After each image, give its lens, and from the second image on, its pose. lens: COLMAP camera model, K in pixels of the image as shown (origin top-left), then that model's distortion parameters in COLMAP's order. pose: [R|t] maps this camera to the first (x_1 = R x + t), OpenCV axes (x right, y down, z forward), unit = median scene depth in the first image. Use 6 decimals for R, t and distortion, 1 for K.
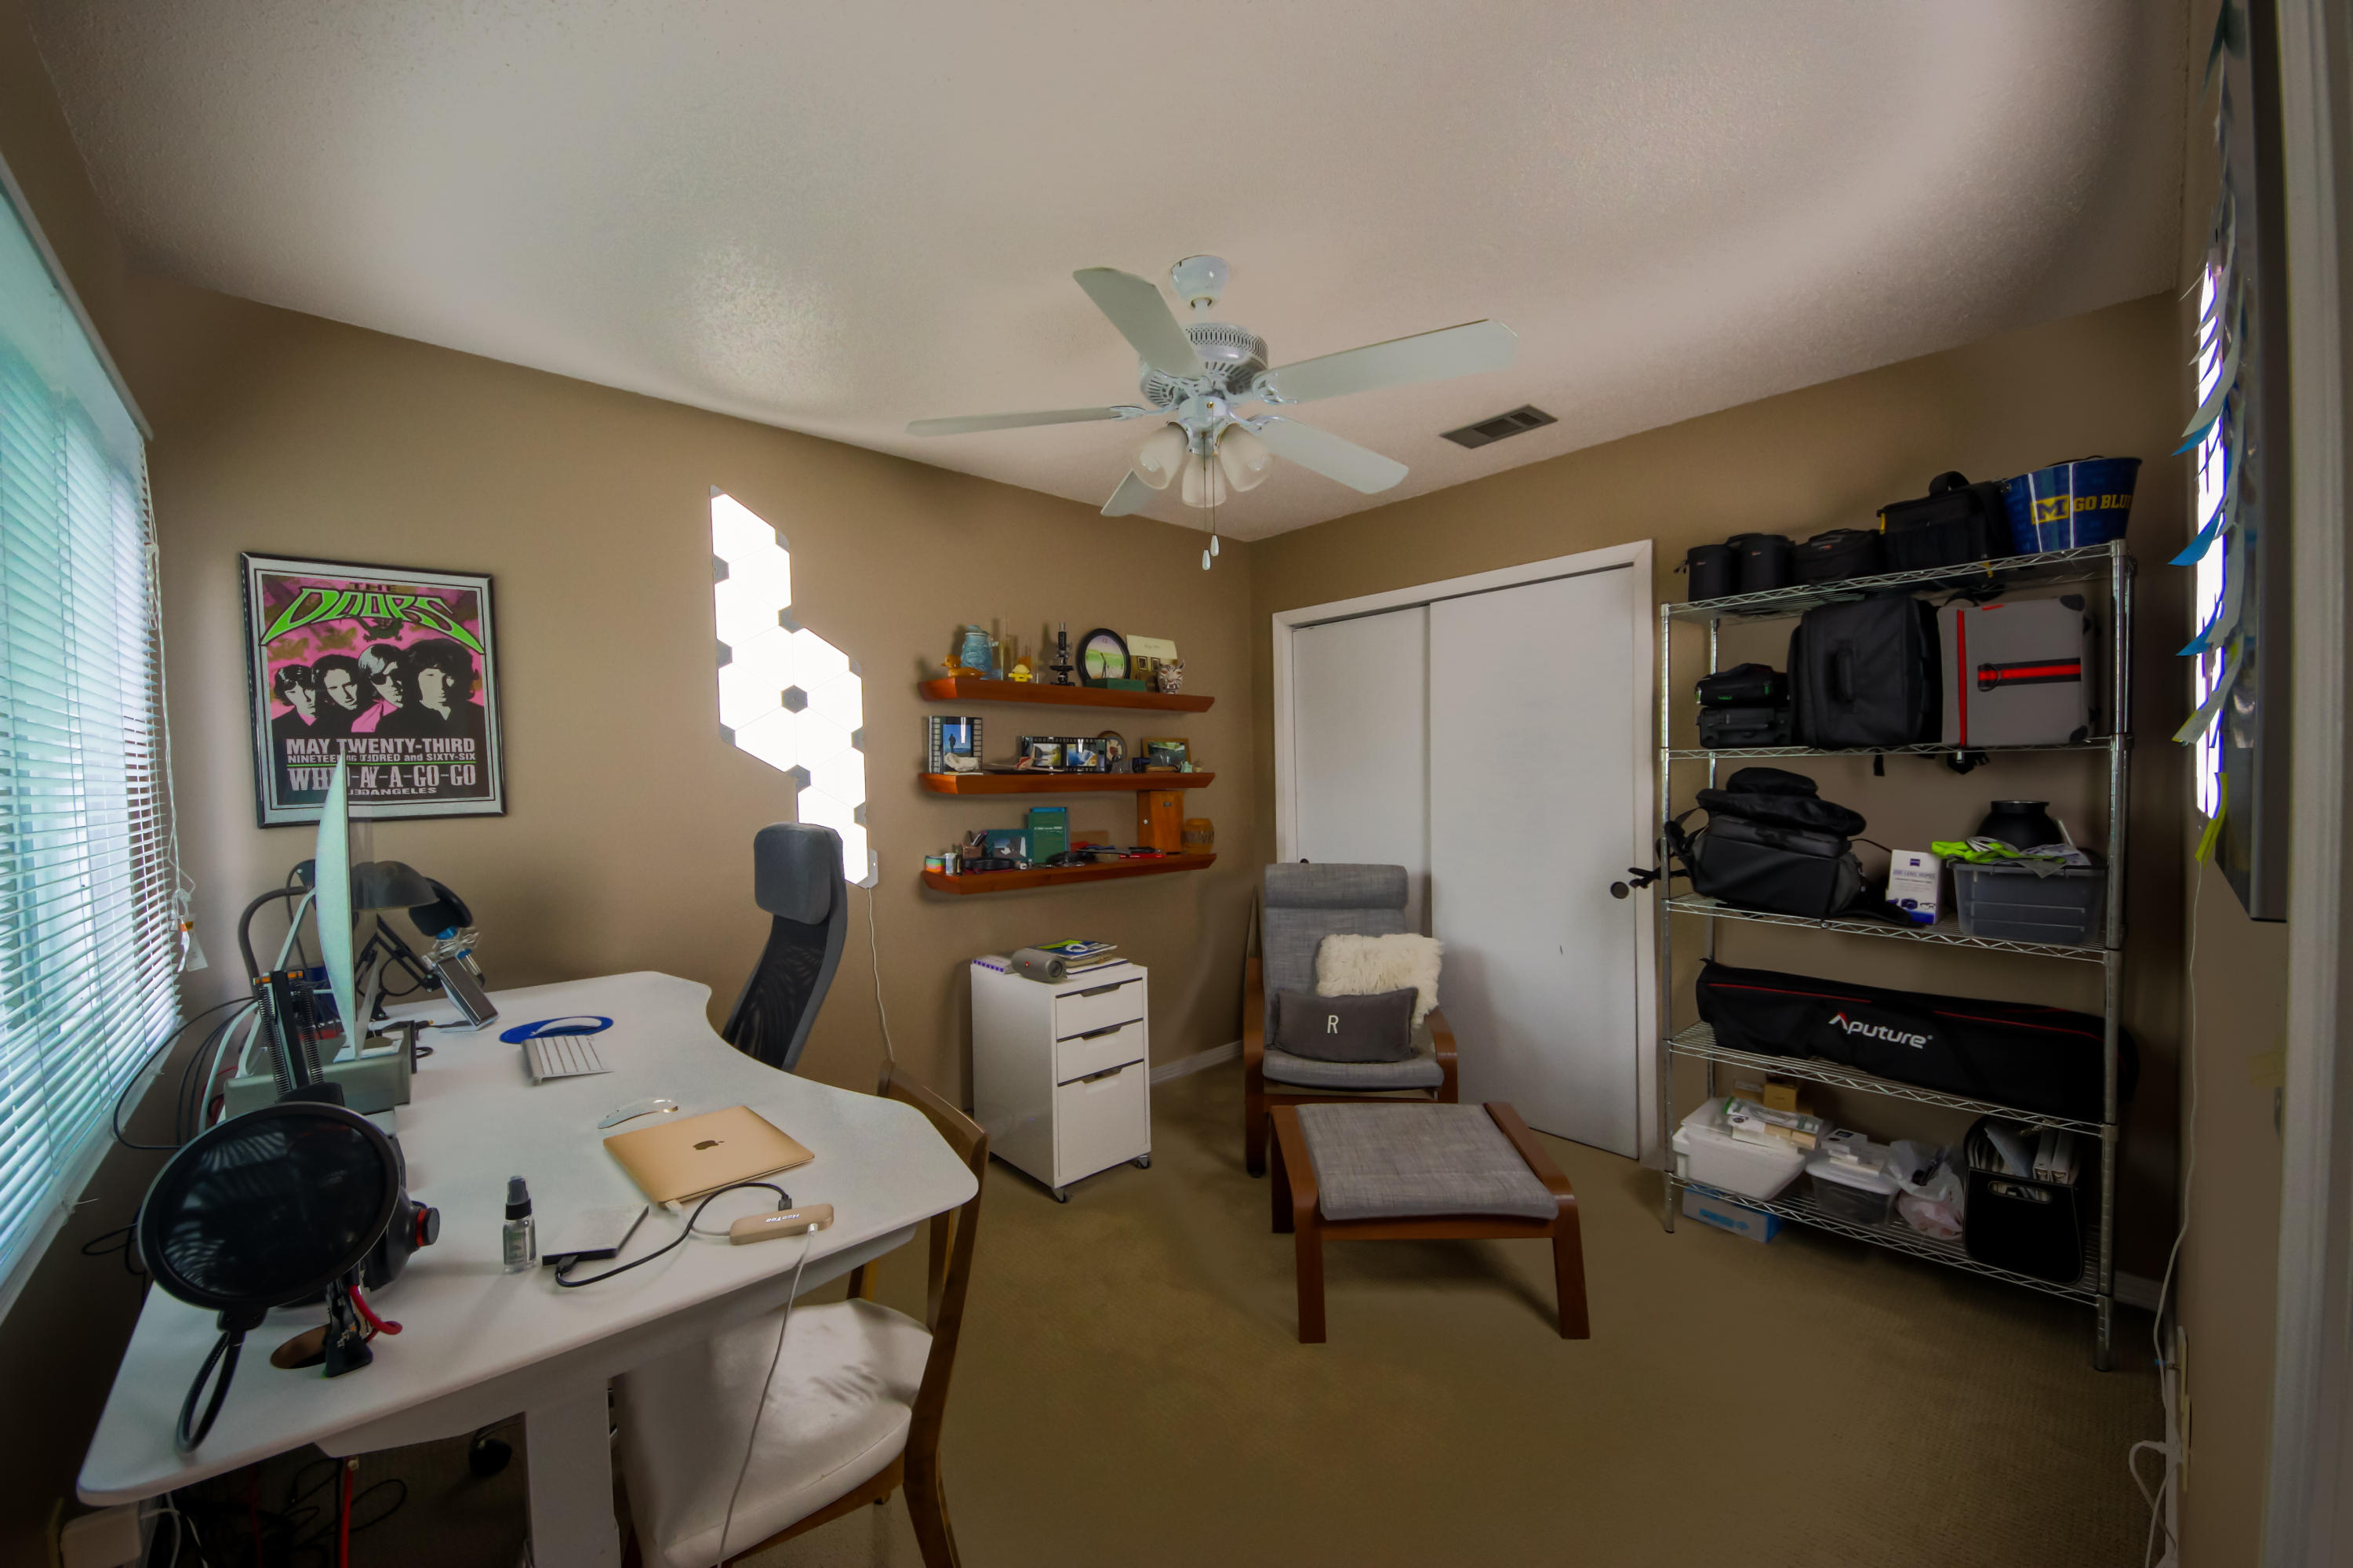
lens RADIAL K [[873.5, 0, 1180.8], [0, 873.5, 779.6], [0, 0, 1]] dist [0.004783, -0.007247]
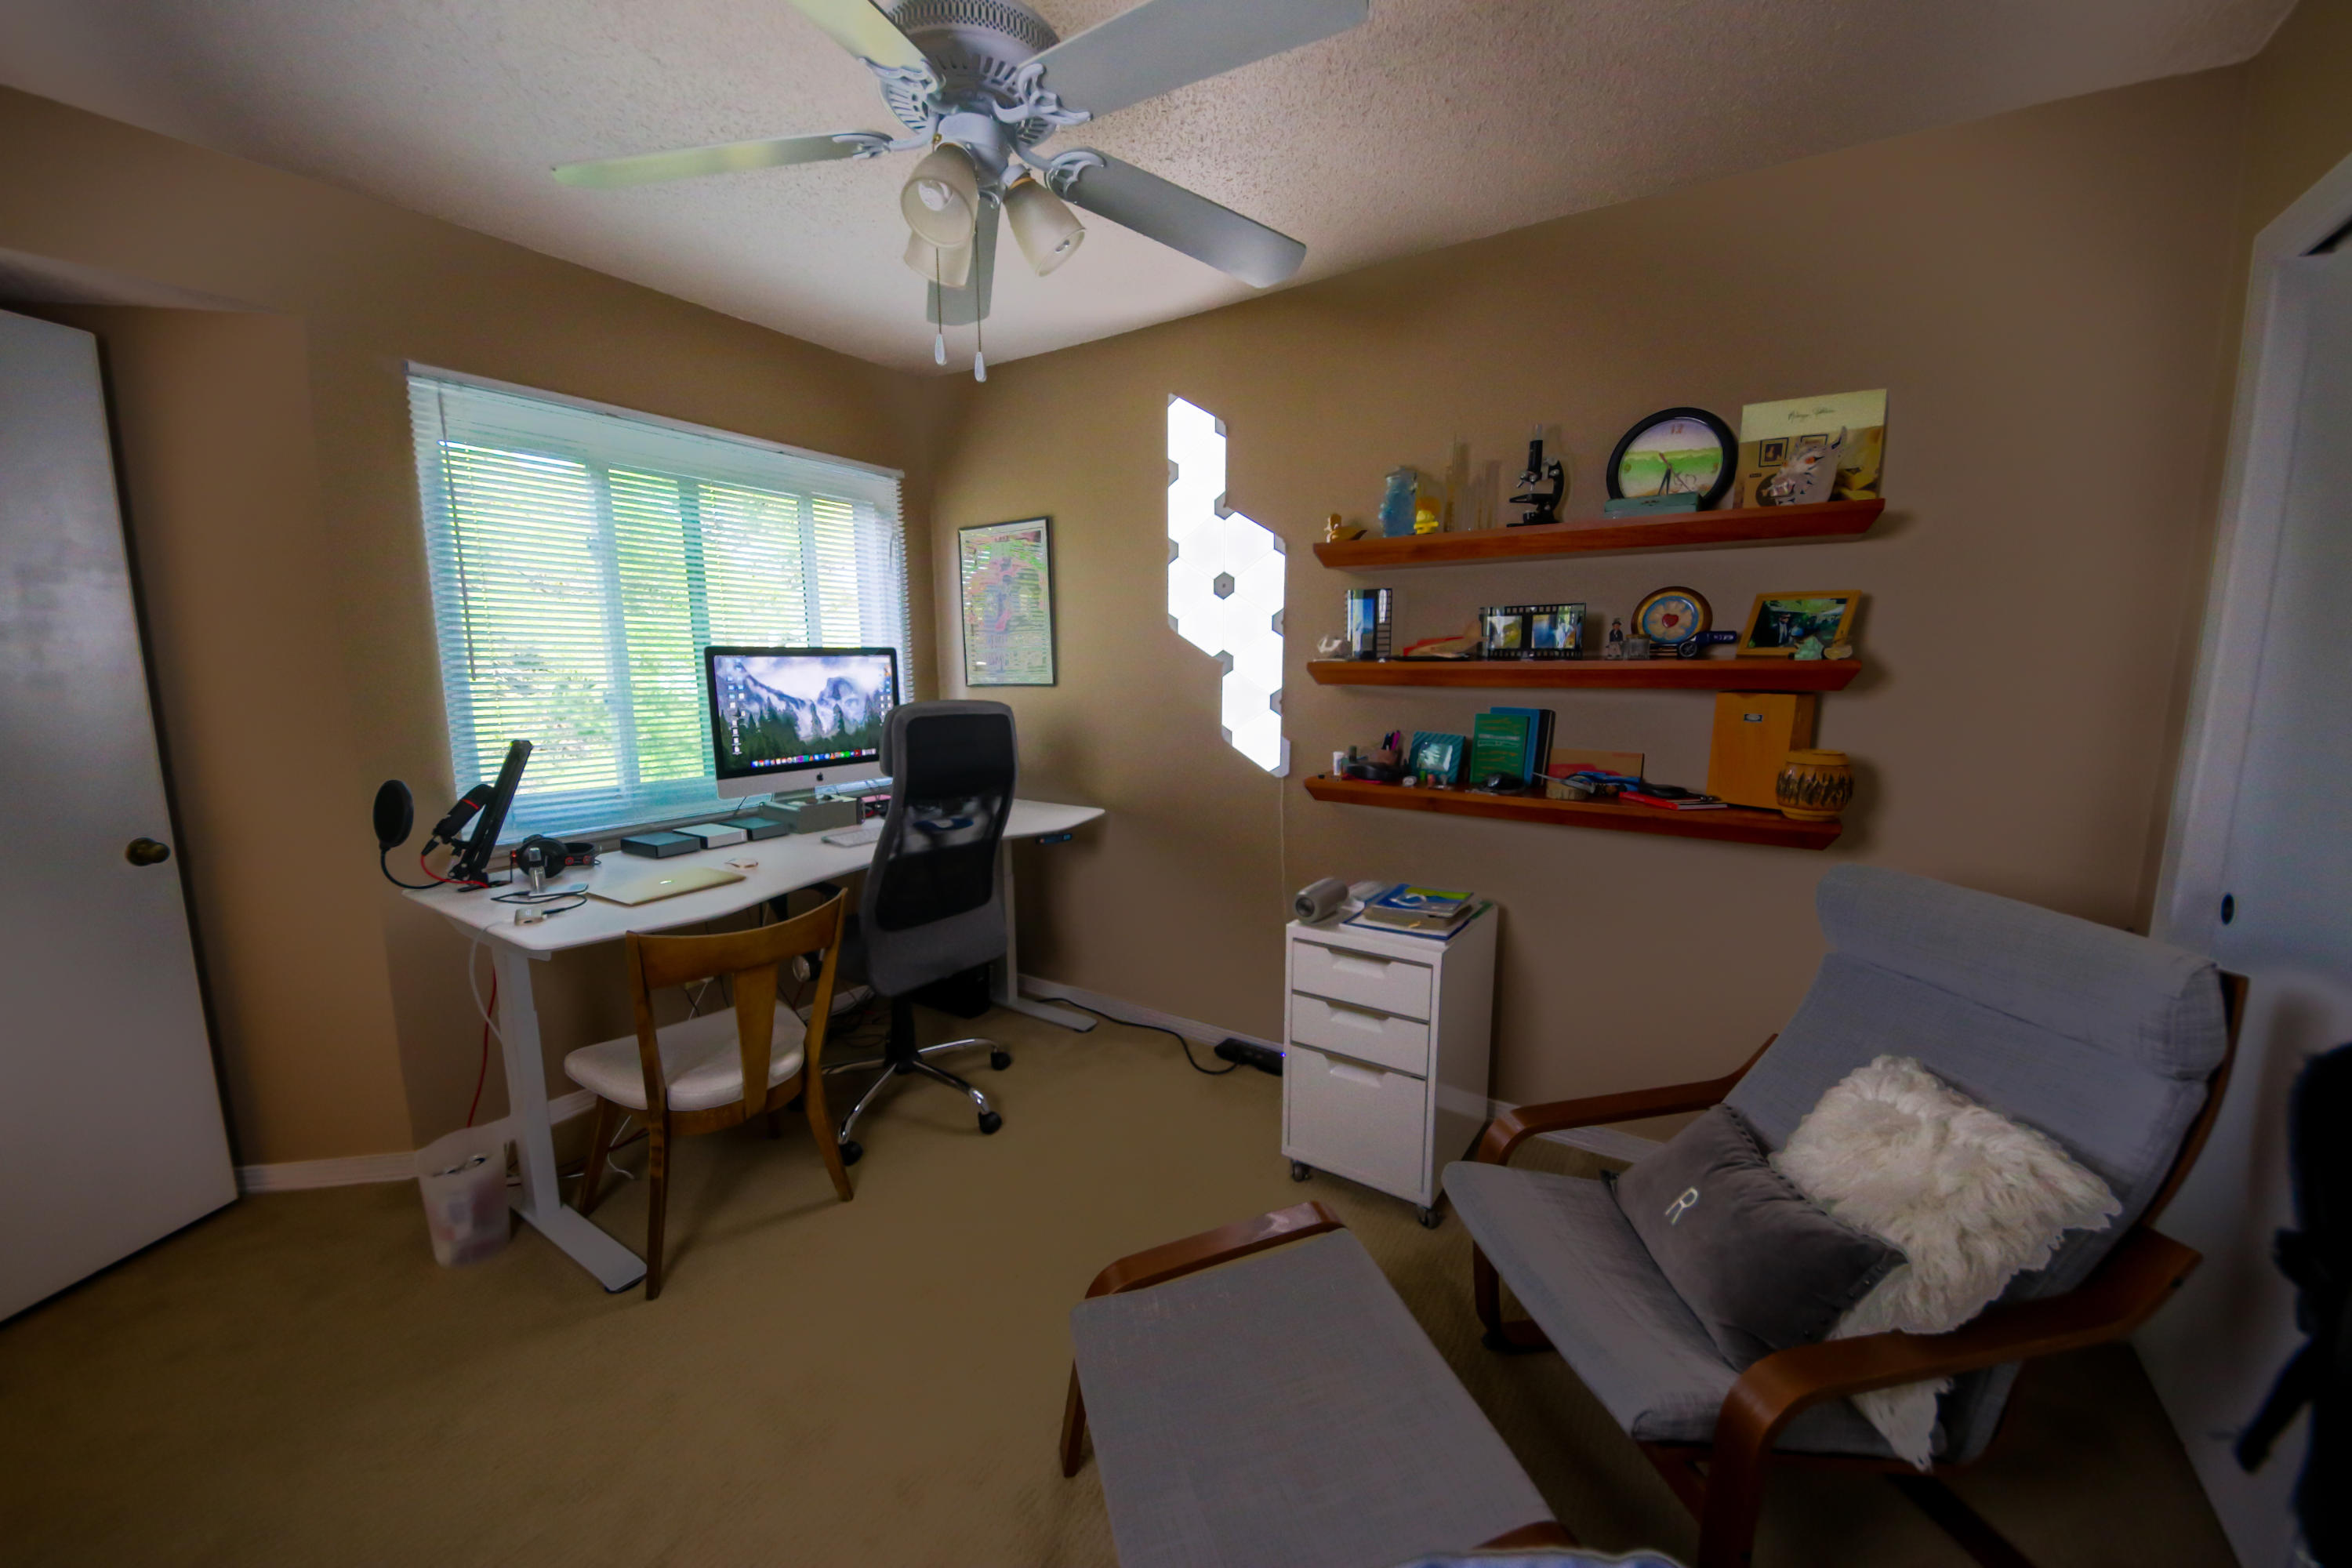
lens RADIAL K [[873.1, 0, 1188.2], [0, 873.1, 789.9], [0, 0, 1]] dist [0.004783, -0.007247]
pose [[0.249113, 0.156047, -0.955820, 0.549620], [0.000392, 0.986917, 0.161226, -0.018838], [0.968474, -0.040538, 0.245793, 0.665916]]
